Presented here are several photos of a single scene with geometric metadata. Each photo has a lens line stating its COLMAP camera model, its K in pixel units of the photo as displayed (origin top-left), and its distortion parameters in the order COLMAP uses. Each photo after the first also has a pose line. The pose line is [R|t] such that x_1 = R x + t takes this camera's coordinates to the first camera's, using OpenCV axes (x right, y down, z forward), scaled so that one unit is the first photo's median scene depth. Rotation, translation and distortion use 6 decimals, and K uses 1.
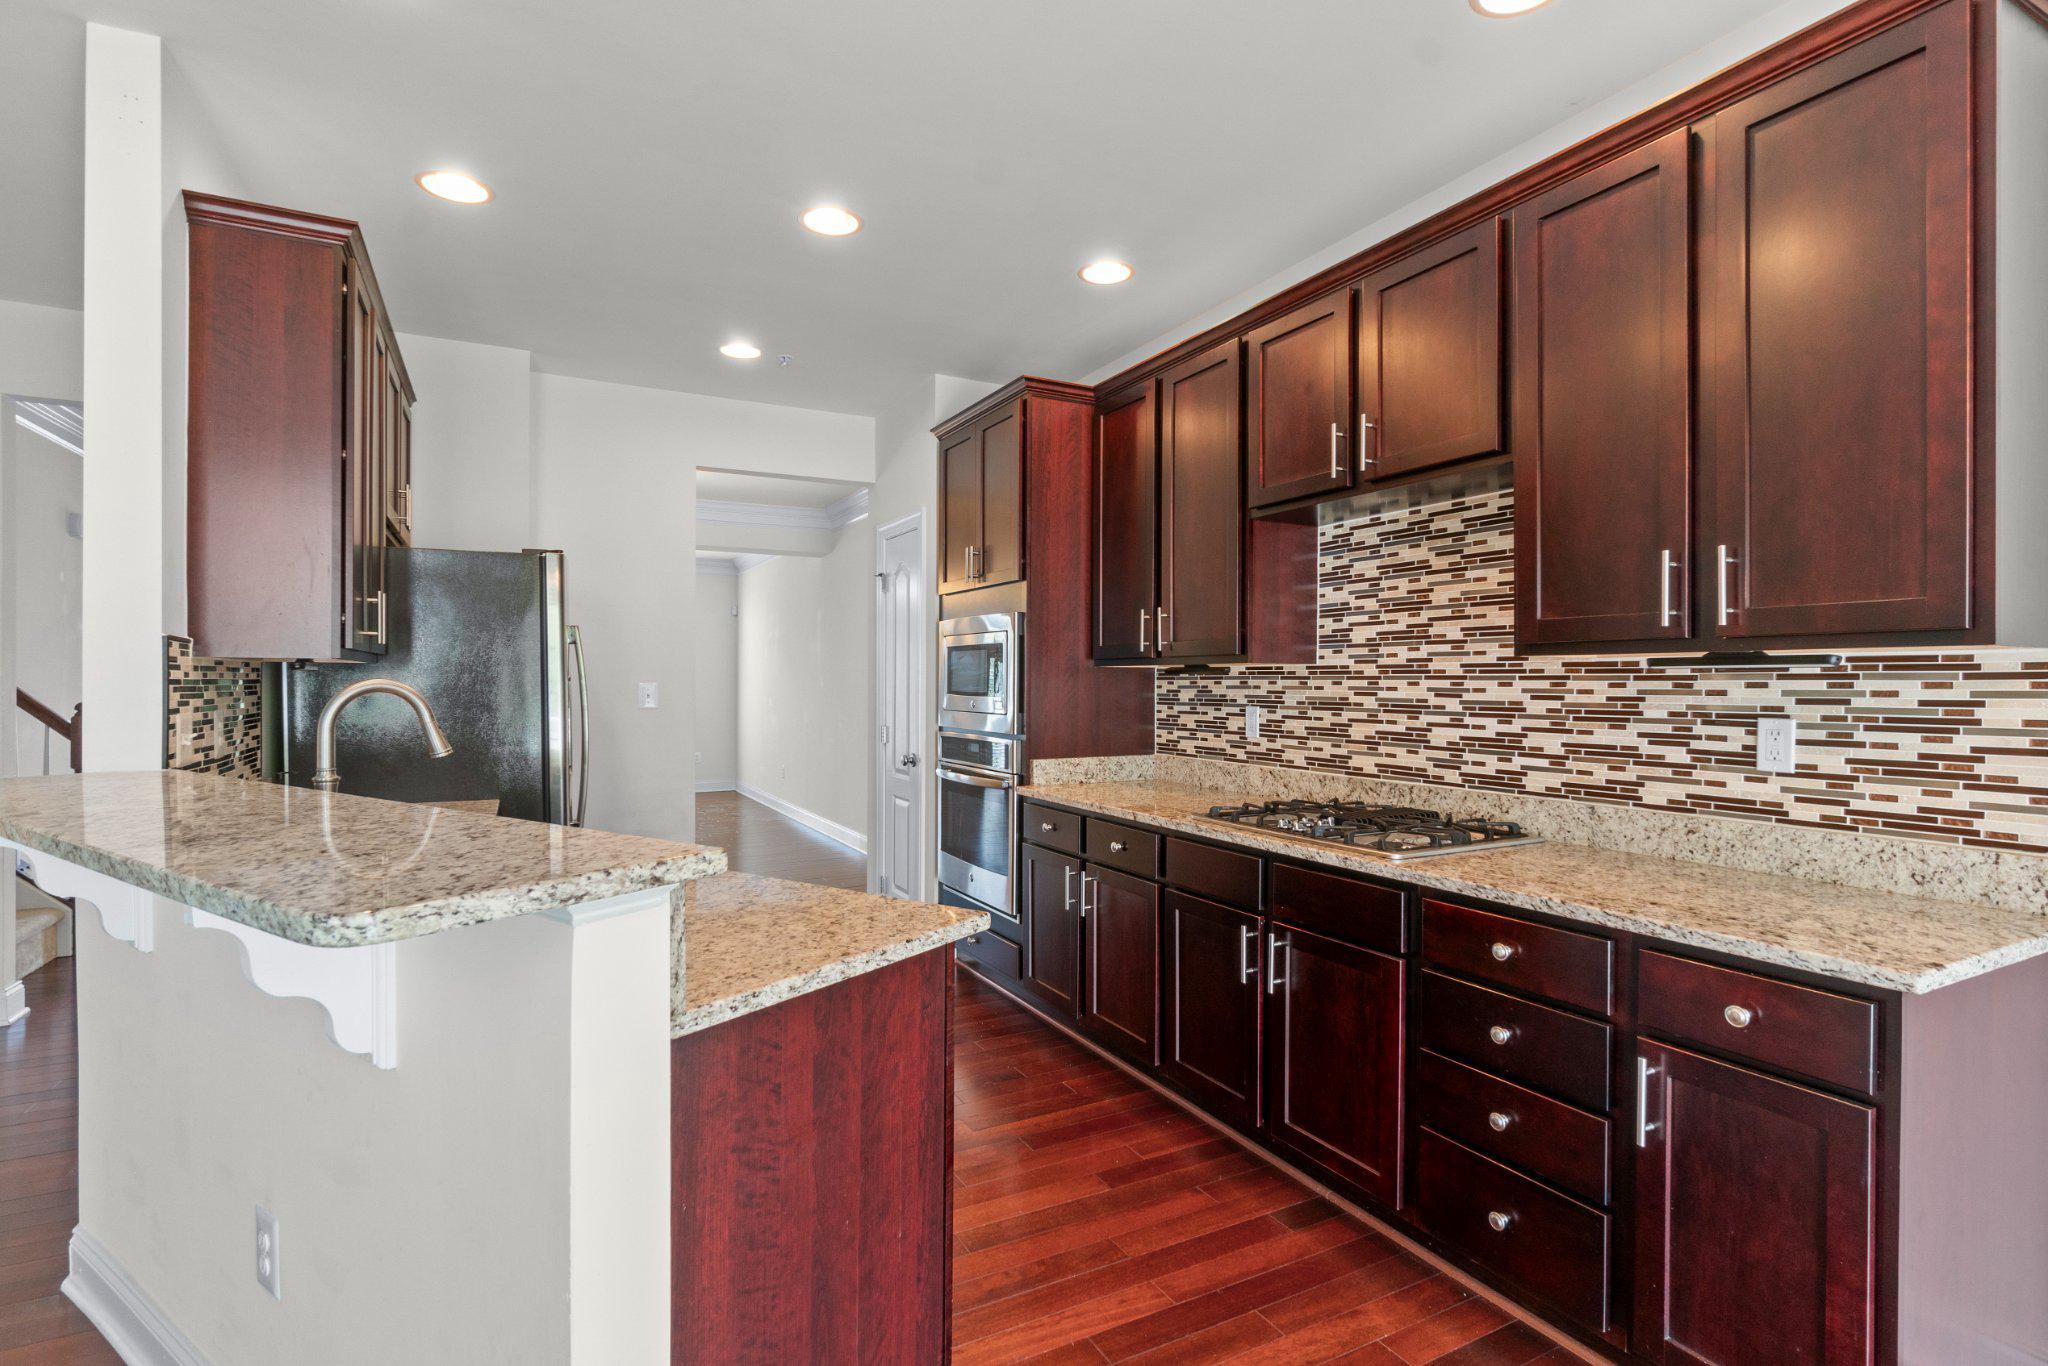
lens RADIAL K [[953.0, 0, 1037.3], [0, 953.0, 708.4], [0, 0, 1]] dist [-0.010631, 0.001119]
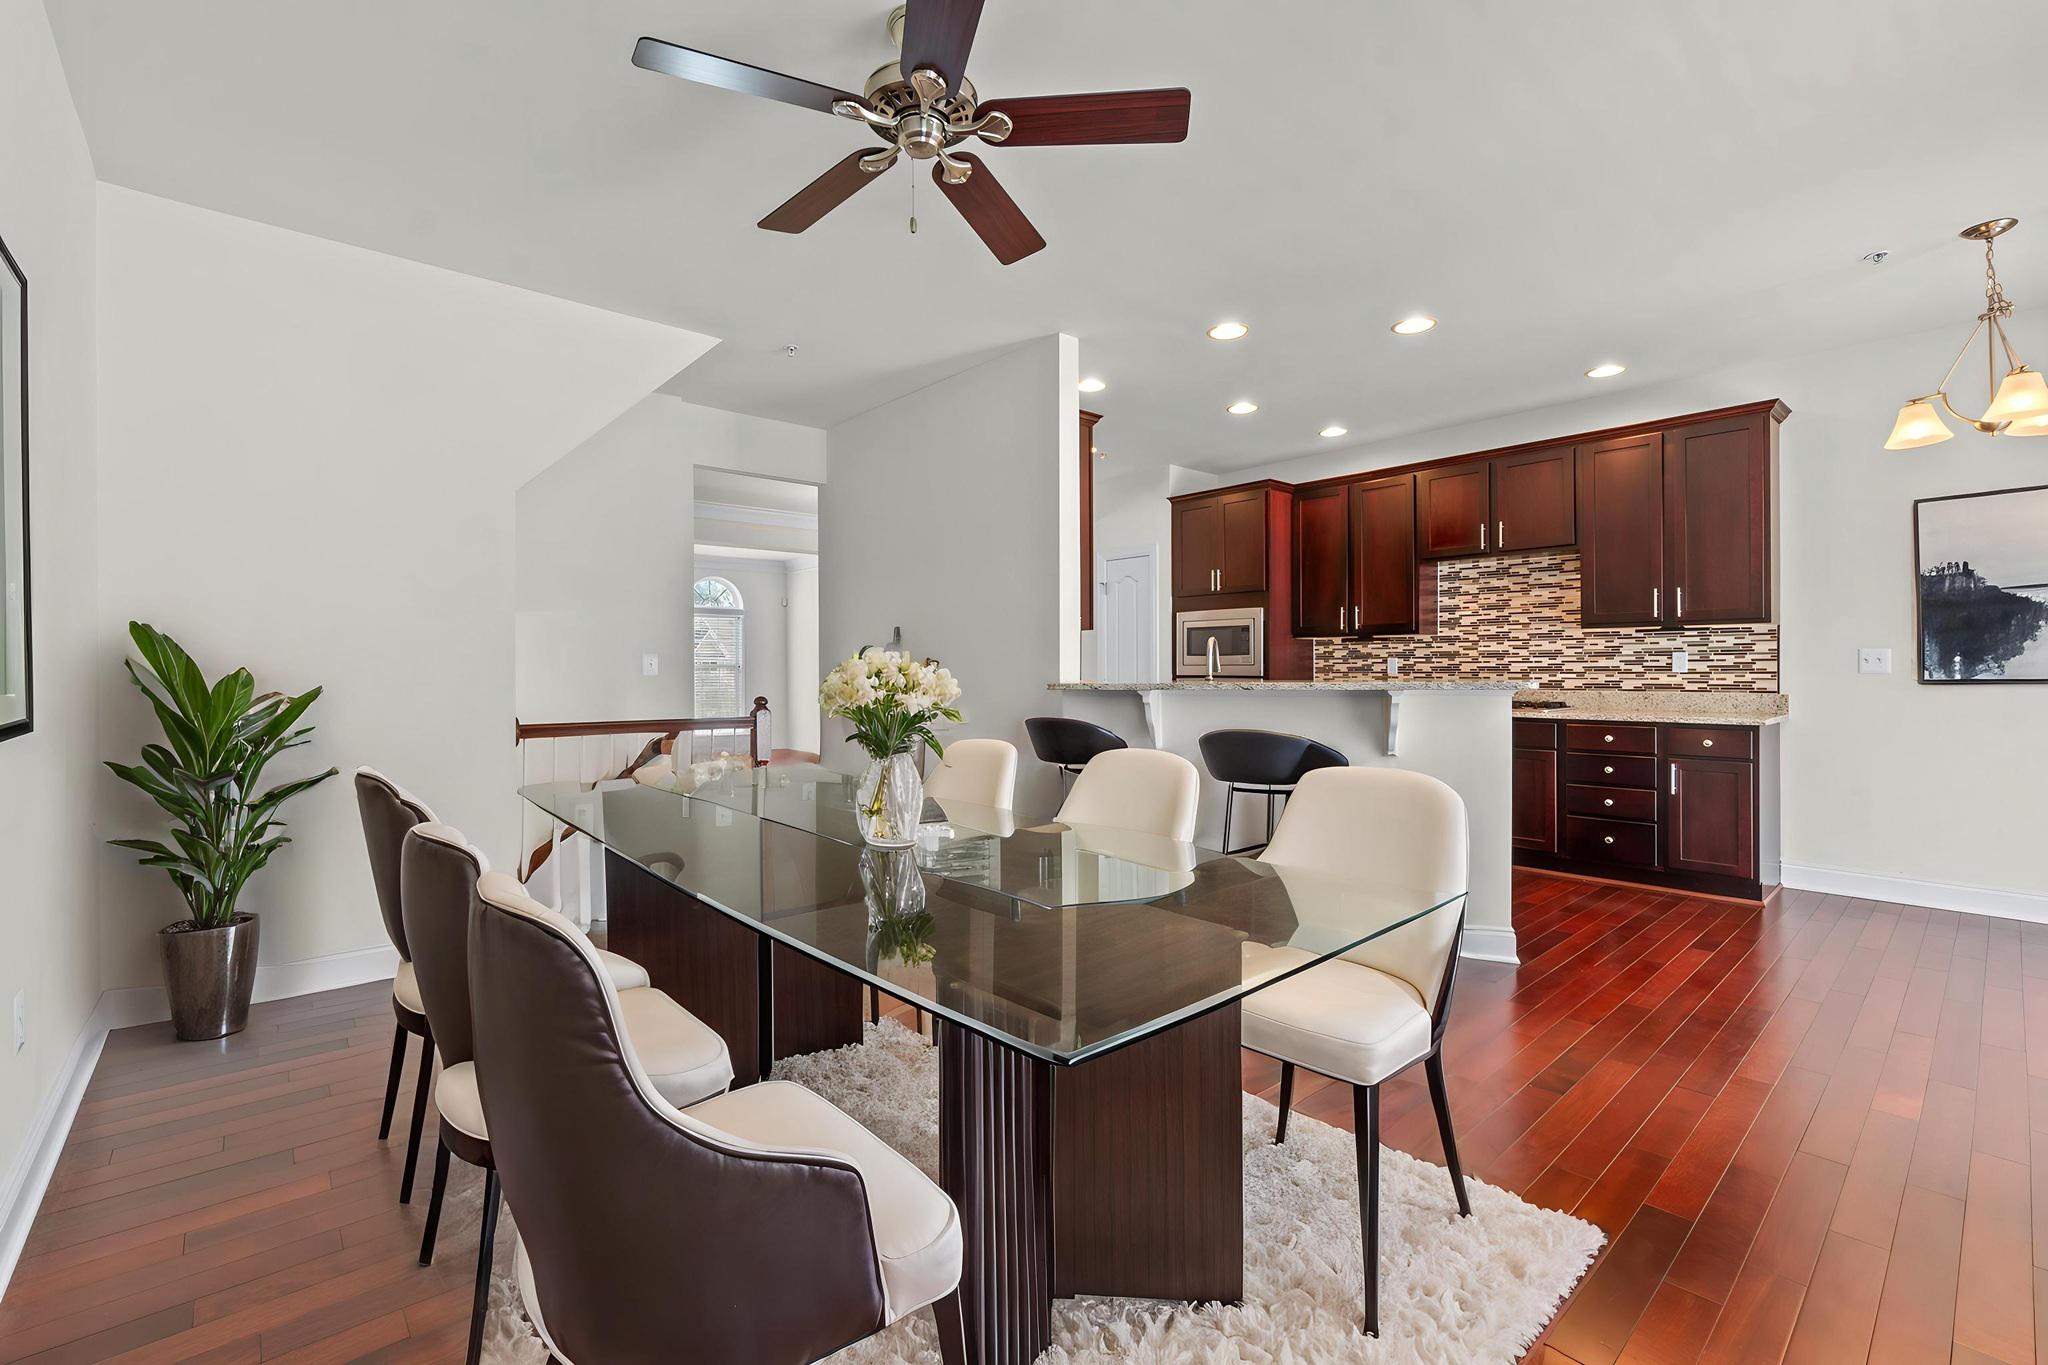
lens RADIAL K [[904.5, 0, 1009.5], [0, 904.5, 677.3], [0, 0, 1]] dist [0.001209, -0.000882]
pose [[0.976159, -0.011253, 0.216767, -1.139486], [0.014943, 0.999770, -0.015391, 0.066067], [-0.216544, 0.018264, 0.976102, -0.754939]]
